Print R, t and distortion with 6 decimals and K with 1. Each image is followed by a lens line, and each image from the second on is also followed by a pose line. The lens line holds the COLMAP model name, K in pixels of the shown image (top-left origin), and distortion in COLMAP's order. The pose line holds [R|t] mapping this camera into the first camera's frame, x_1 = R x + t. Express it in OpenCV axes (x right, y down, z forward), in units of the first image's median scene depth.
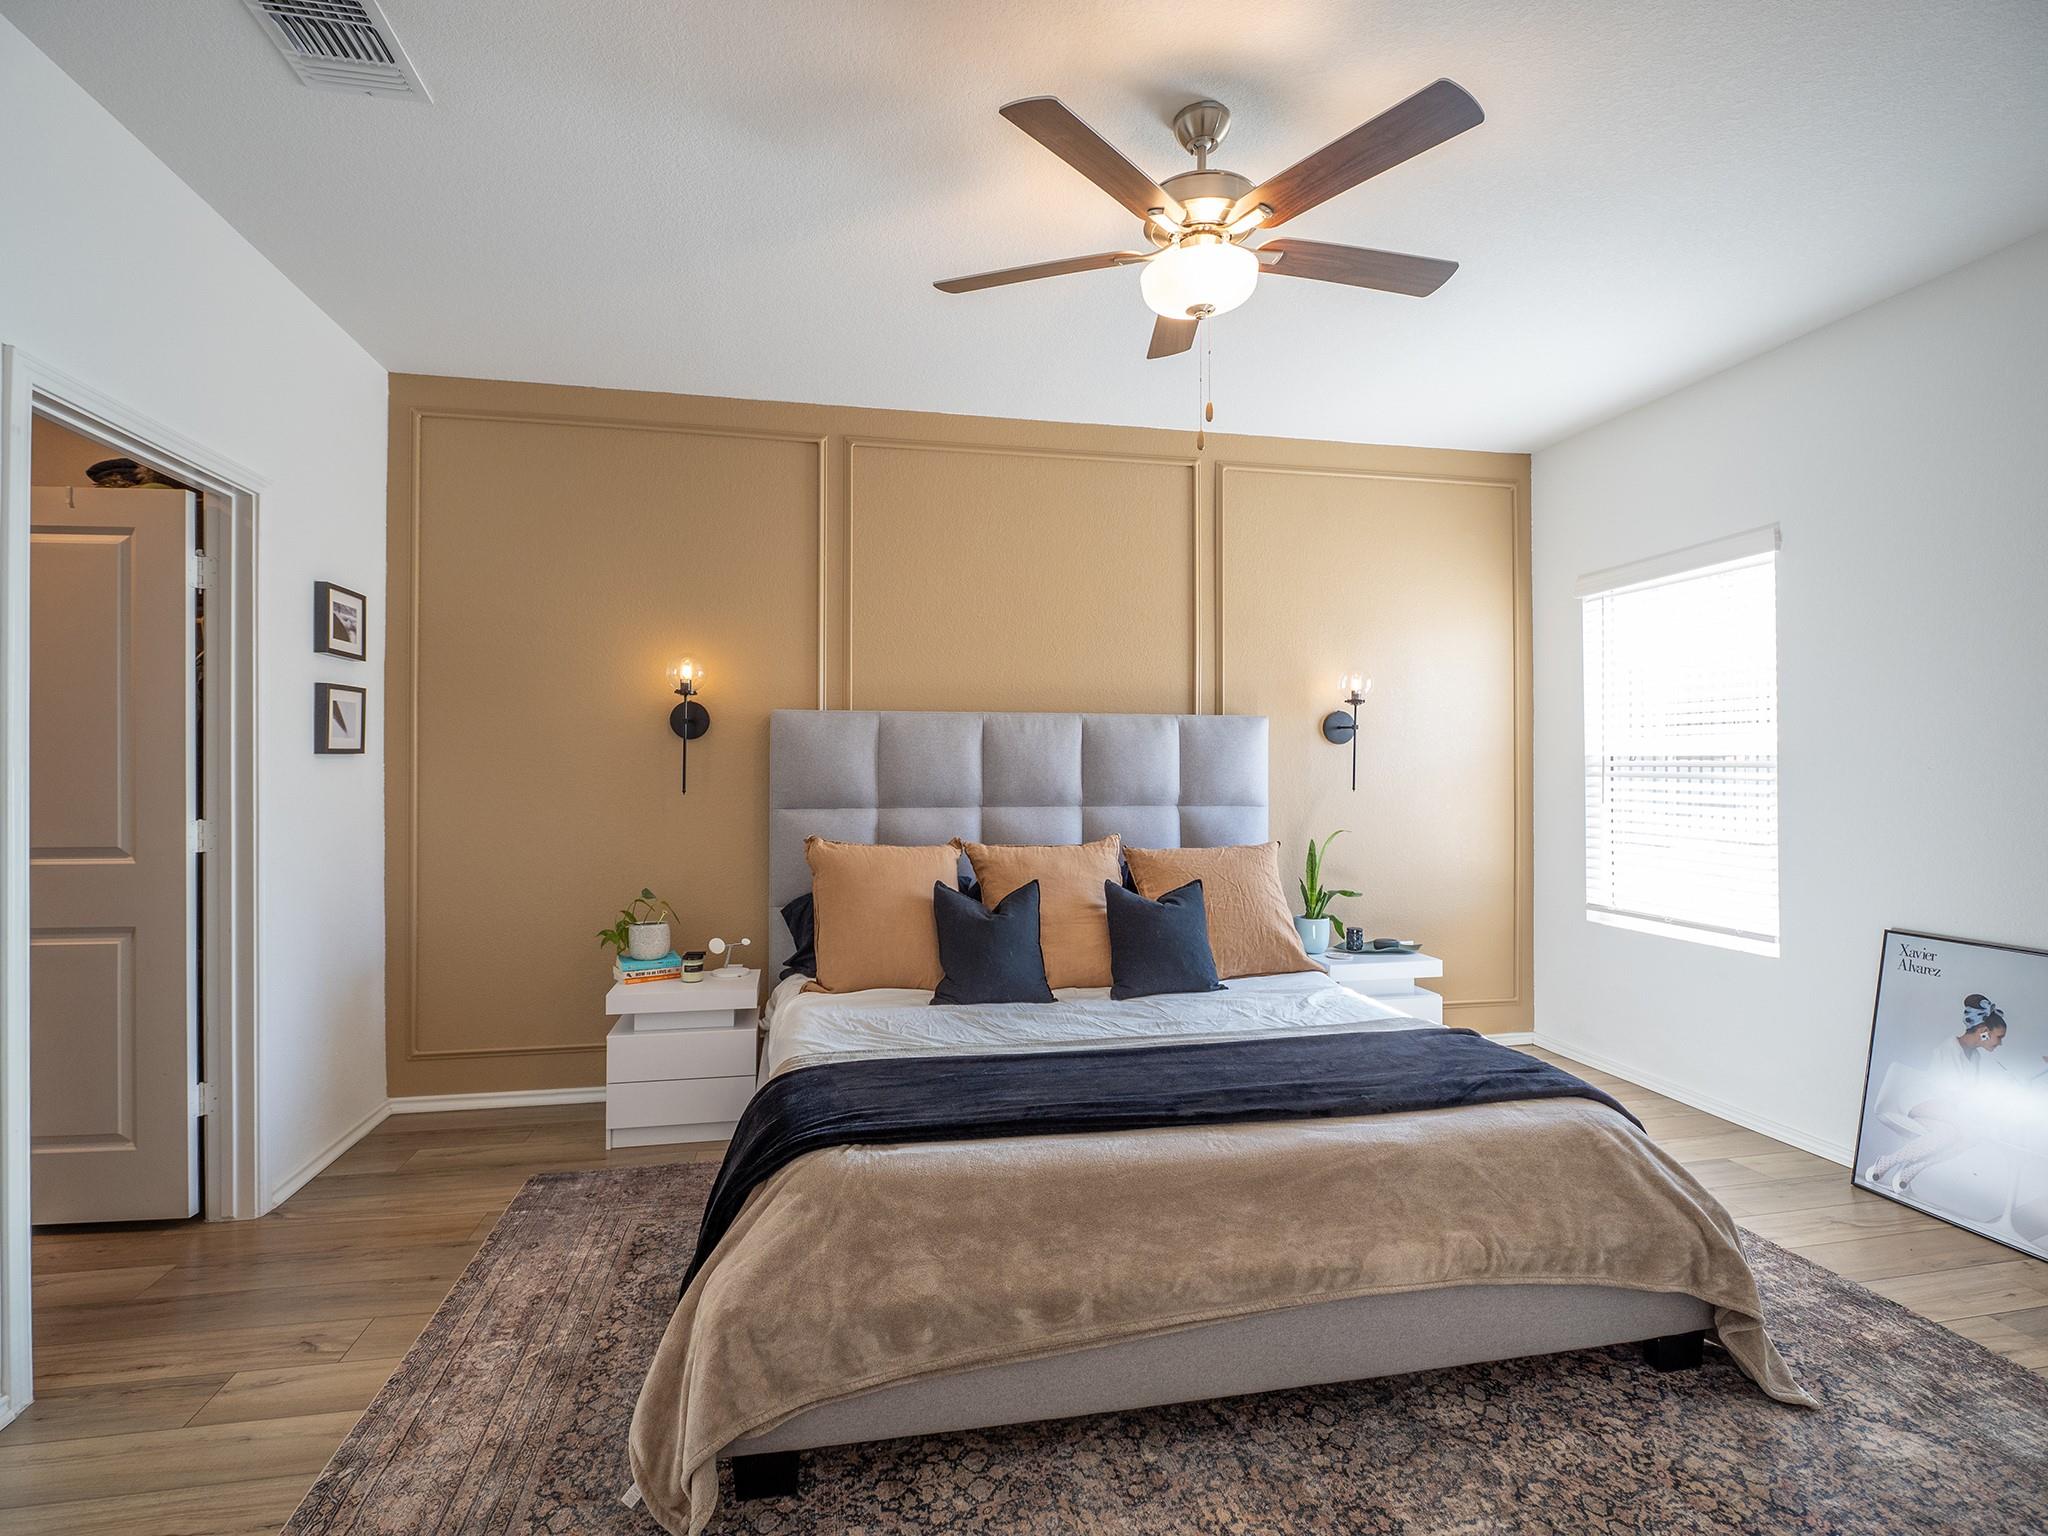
lens RADIAL K [[981.9, 0, 1013.1], [0, 981.9, 766.3], [0, 0, 1]] dist [0.000925, -0.000020]
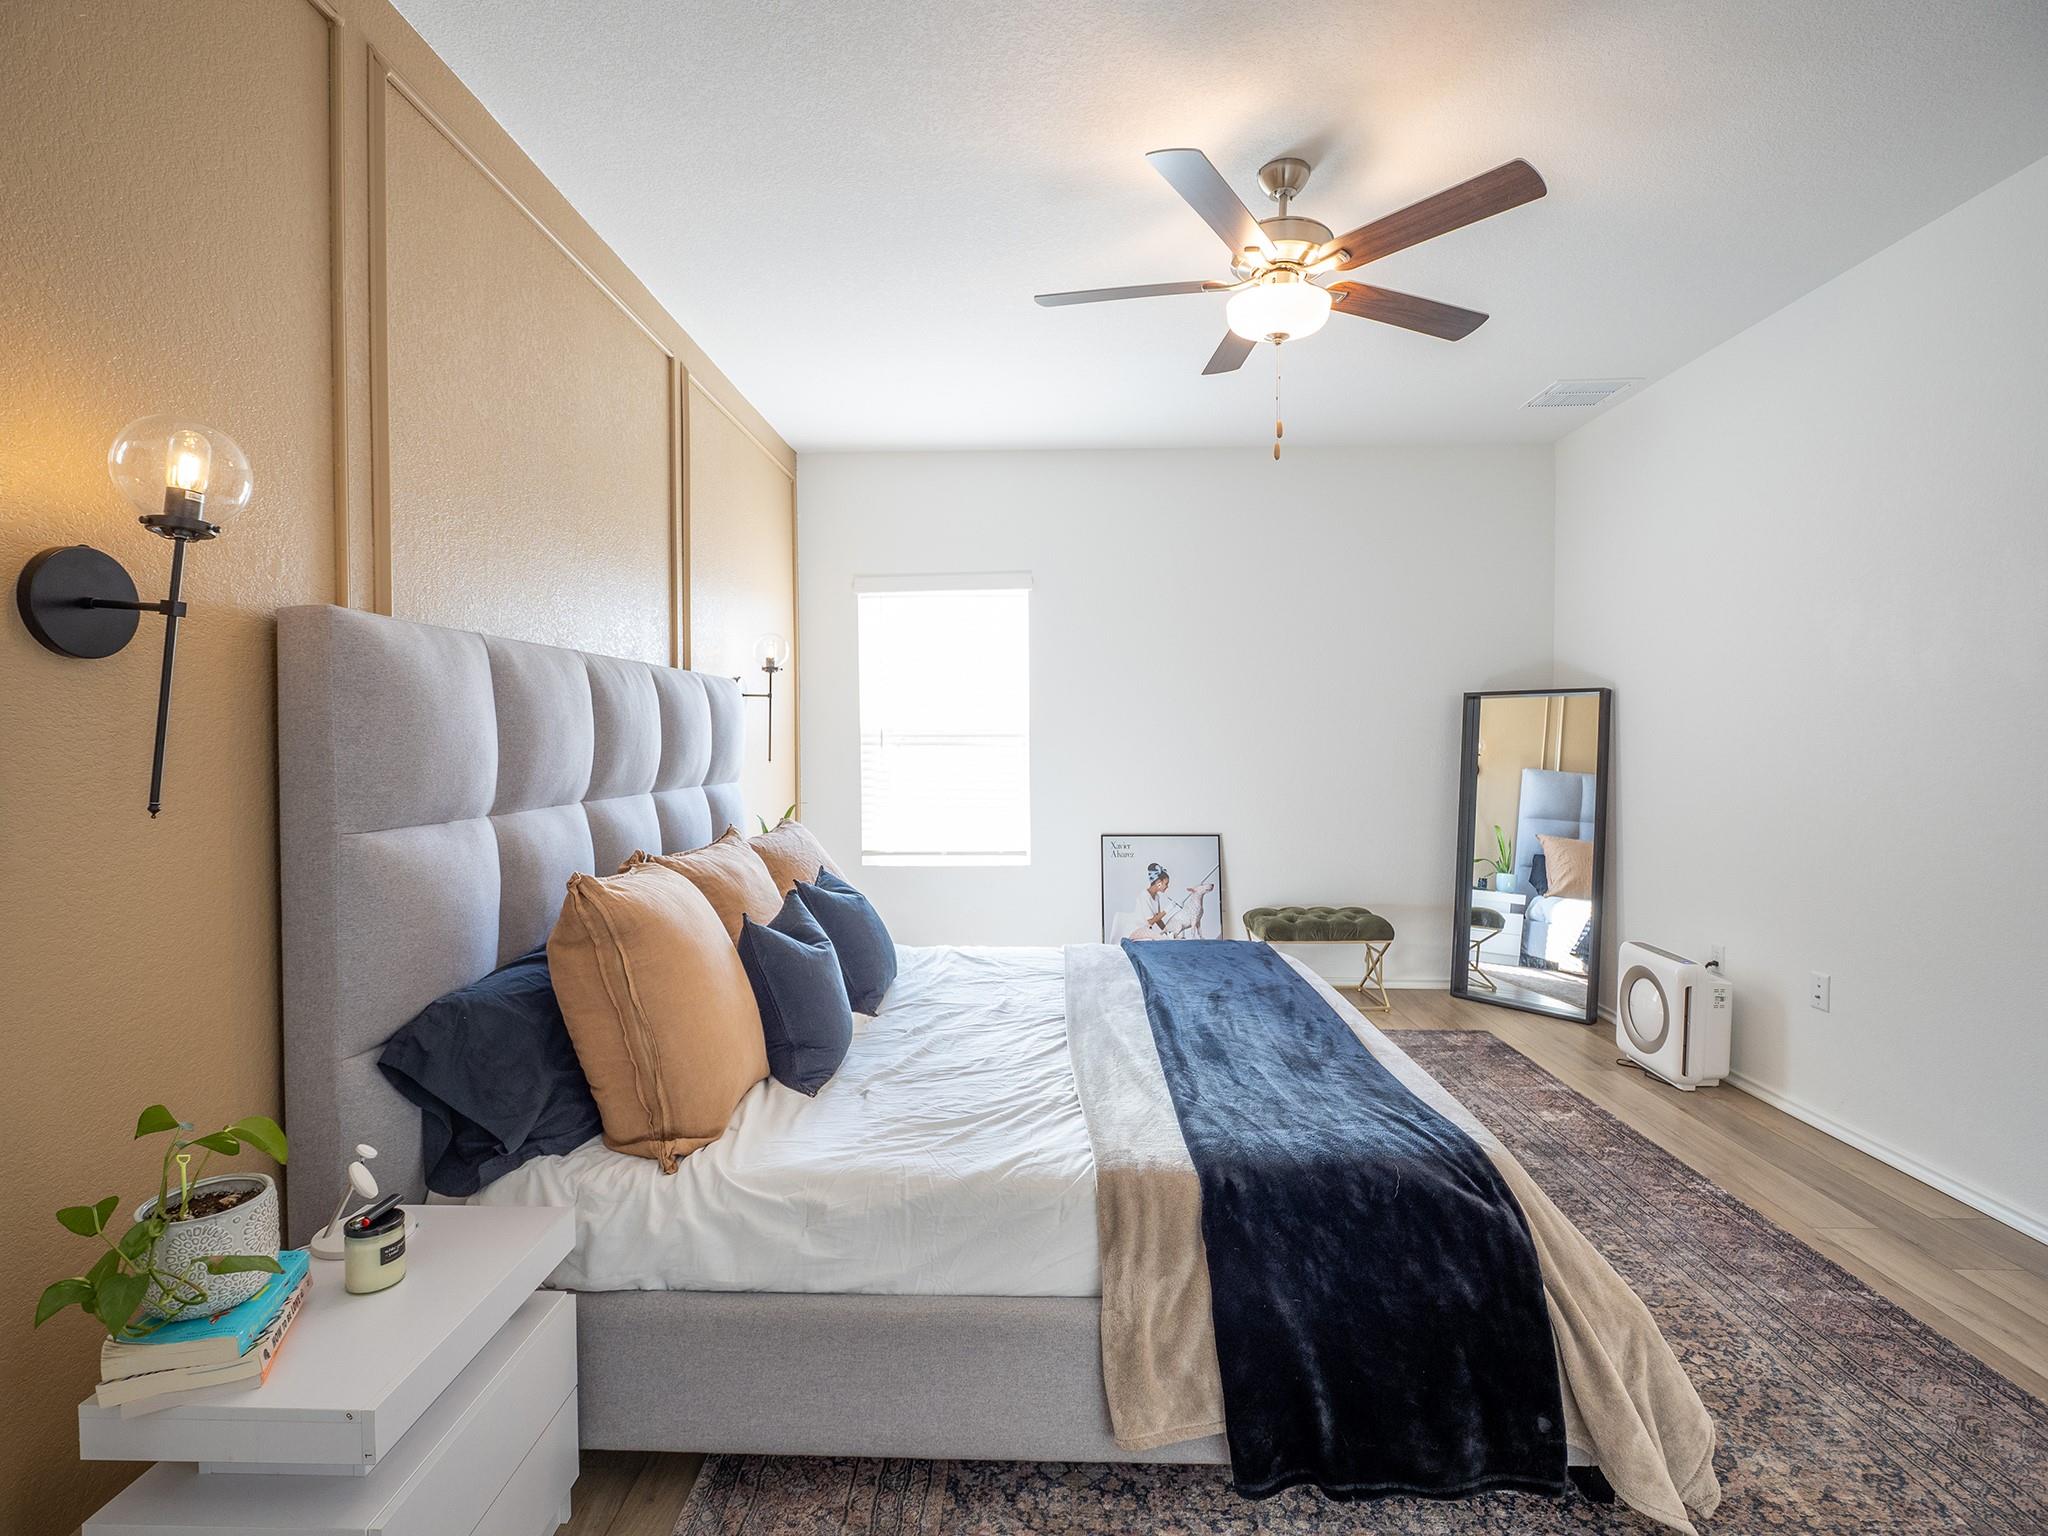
lens RADIAL K [[981.9, 0, 1013.9], [0, 981.9, 763.8], [0, 0, 1]] dist [0.000925, -0.000020]
pose [[0.236228, -0.027694, 0.971303, -0.790287], [0.001528, 0.999603, 0.028130, 0.000778], [-0.971696, -0.005161, 0.236176, 0.807496]]
